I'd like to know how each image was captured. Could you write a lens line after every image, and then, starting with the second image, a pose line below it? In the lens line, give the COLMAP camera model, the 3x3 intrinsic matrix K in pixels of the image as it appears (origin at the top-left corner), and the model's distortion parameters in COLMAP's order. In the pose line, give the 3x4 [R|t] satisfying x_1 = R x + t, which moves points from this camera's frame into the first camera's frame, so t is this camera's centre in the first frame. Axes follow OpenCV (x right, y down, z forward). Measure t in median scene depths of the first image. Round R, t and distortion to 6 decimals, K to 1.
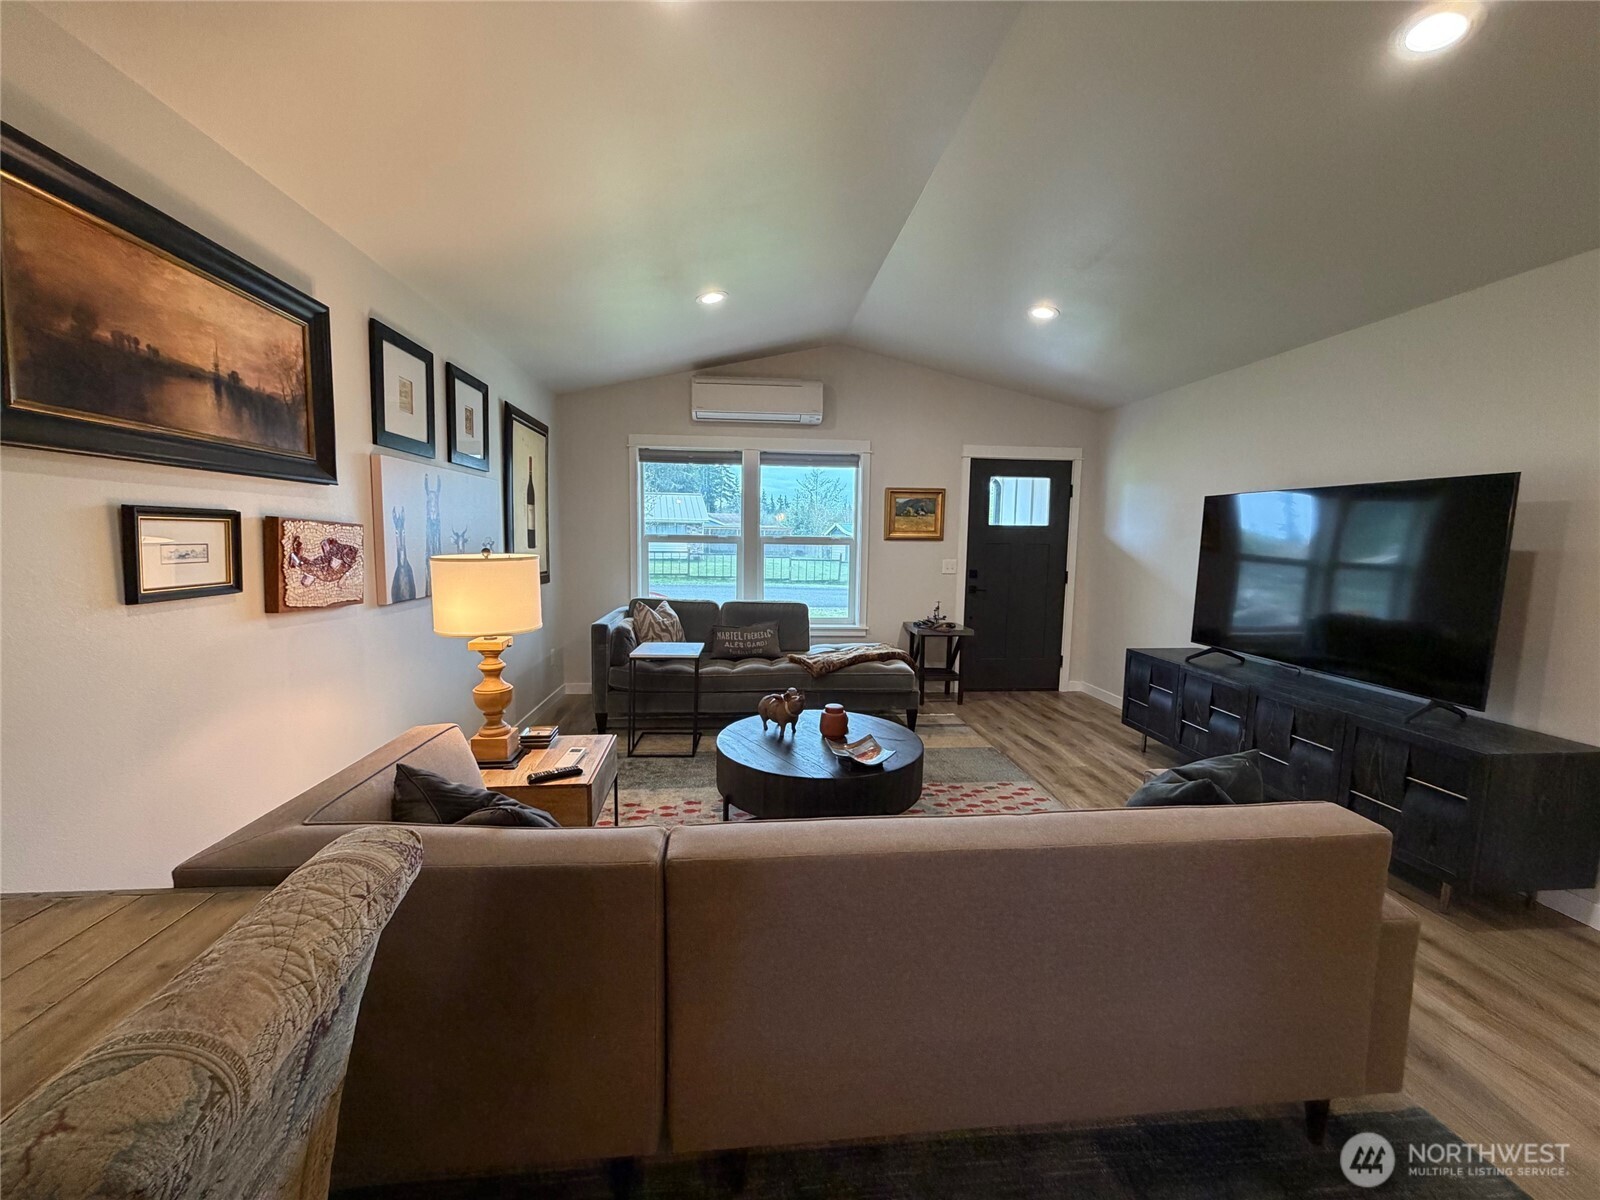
lens RADIAL K [[647.5, 0, 792.0], [0, 647.5, 599.8], [0, 0, 1]] dist [-0.000459, -0.000099]
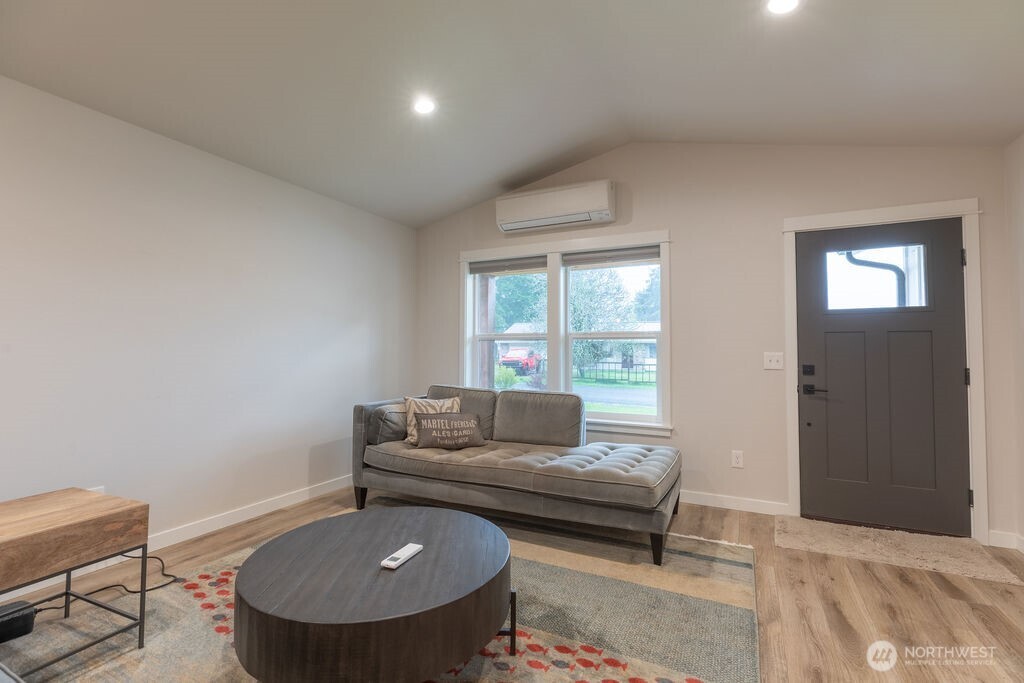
lens RADIAL K [[473.8, 0, 511.6], [0, 473.8, 331.9], [0, 0, 1]] dist [0.002651, 0.000525]
pose [[0.853375, -0.031423, -0.520349, 0.281992], [-0.038862, 0.991569, -0.123612, 0.001232], [0.519847, 0.125709, 0.844959, 0.303091]]
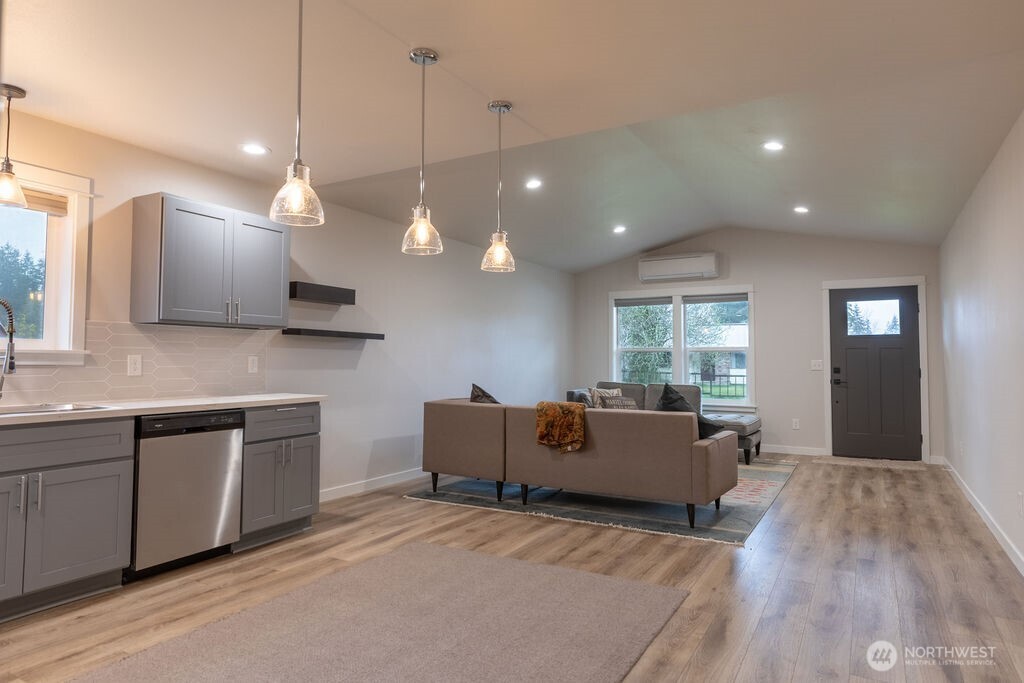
lens RADIAL K [[617.4, 0, 511.7], [0, 617.4, 330.5], [0, 0, 1]] dist [-0.001712, -0.001079]
pose [[0.818826, -0.037458, -0.572818, 0.487399], [-0.044161, 0.990801, -0.127918, 0.078961], [0.572340, 0.130039, 0.809640, -0.509465]]
